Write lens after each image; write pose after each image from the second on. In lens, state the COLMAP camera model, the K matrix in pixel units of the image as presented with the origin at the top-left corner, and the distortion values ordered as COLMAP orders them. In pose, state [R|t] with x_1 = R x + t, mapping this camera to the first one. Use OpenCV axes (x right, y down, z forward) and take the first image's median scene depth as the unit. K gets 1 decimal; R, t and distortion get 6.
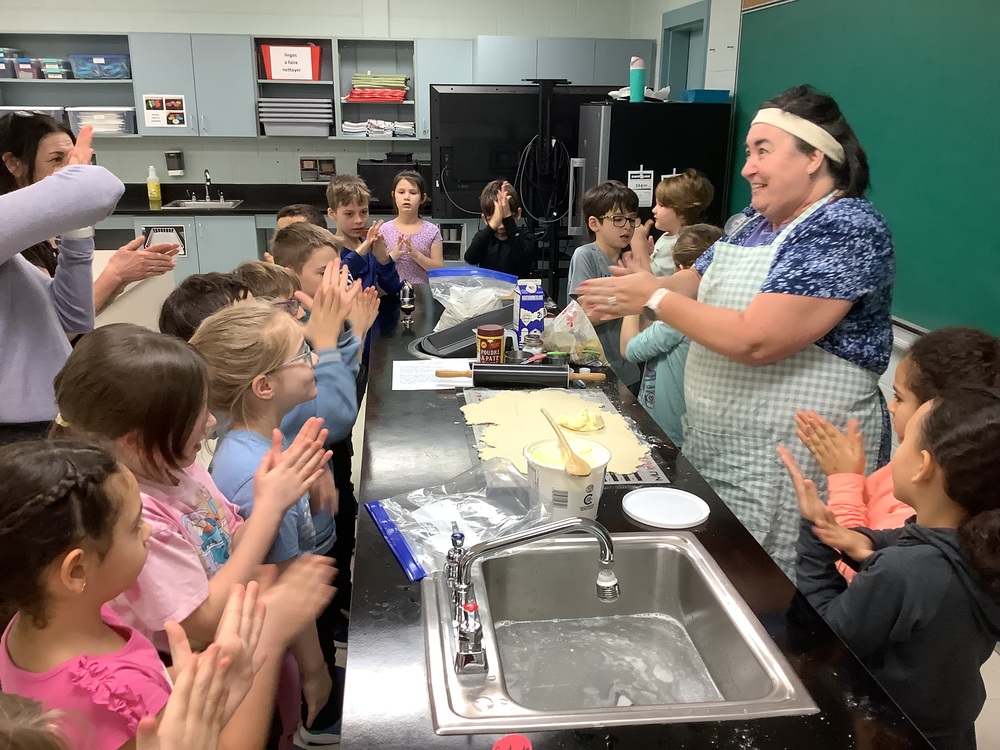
lens RADIAL K [[868.2, 0, 505.2], [0, 868.2, 379.8], [0, 0, 1]] dist [0.065539, -0.061348]
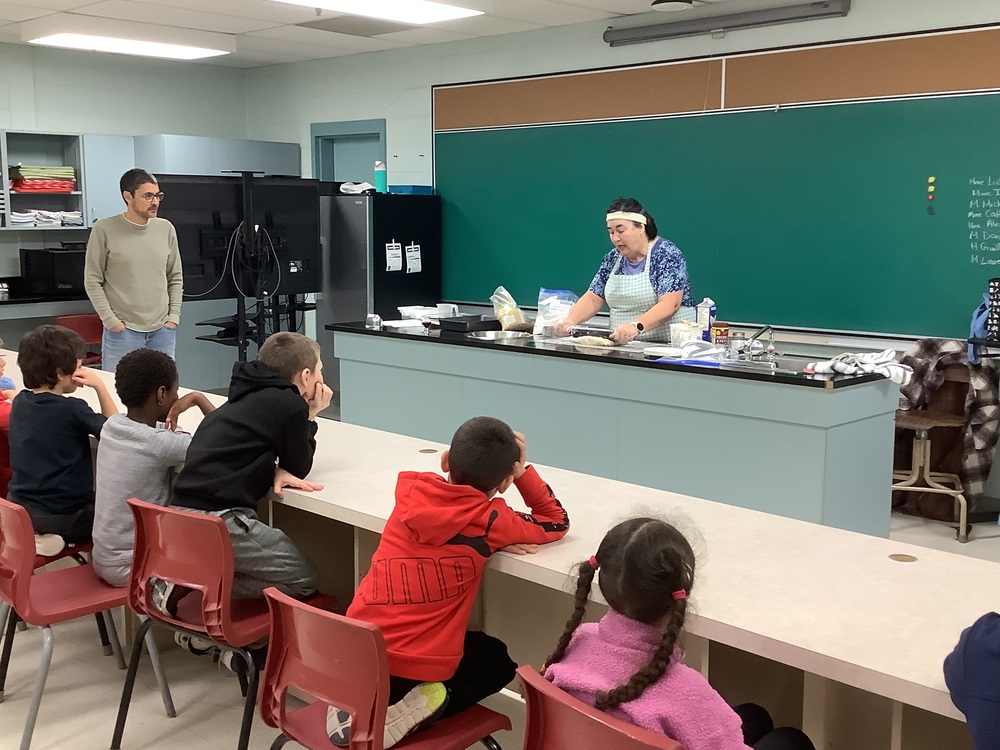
lens RADIAL K [[1139.5, 0, 492.3], [0, 1139.5, 378.7], [0, 0, 1]] dist [0.048670, 0.000000]
pose [[0.770530, -0.098629, 0.629727, -0.656725], [0.192770, 0.977750, -0.082736, 0.104320], [-0.607555, 0.185143, 0.772398, -0.305603]]
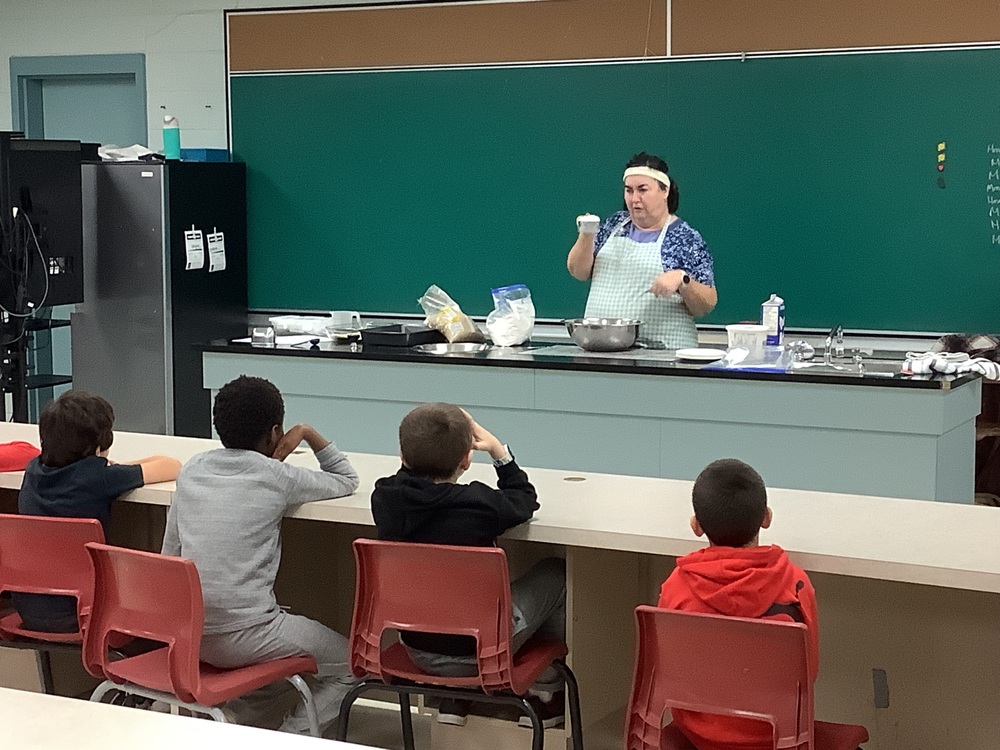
lens RADIAL K [[1771.0, 0, 507.4], [0, 1771.0, 370.0], [0, 0, 1]] dist [0.072812, 0.000000]
pose [[0.546097, -0.099869, 0.831748, -0.988213], [0.255116, 0.965535, -0.051567, 0.069936], [-0.797931, 0.240352, 0.552754, -0.225708]]
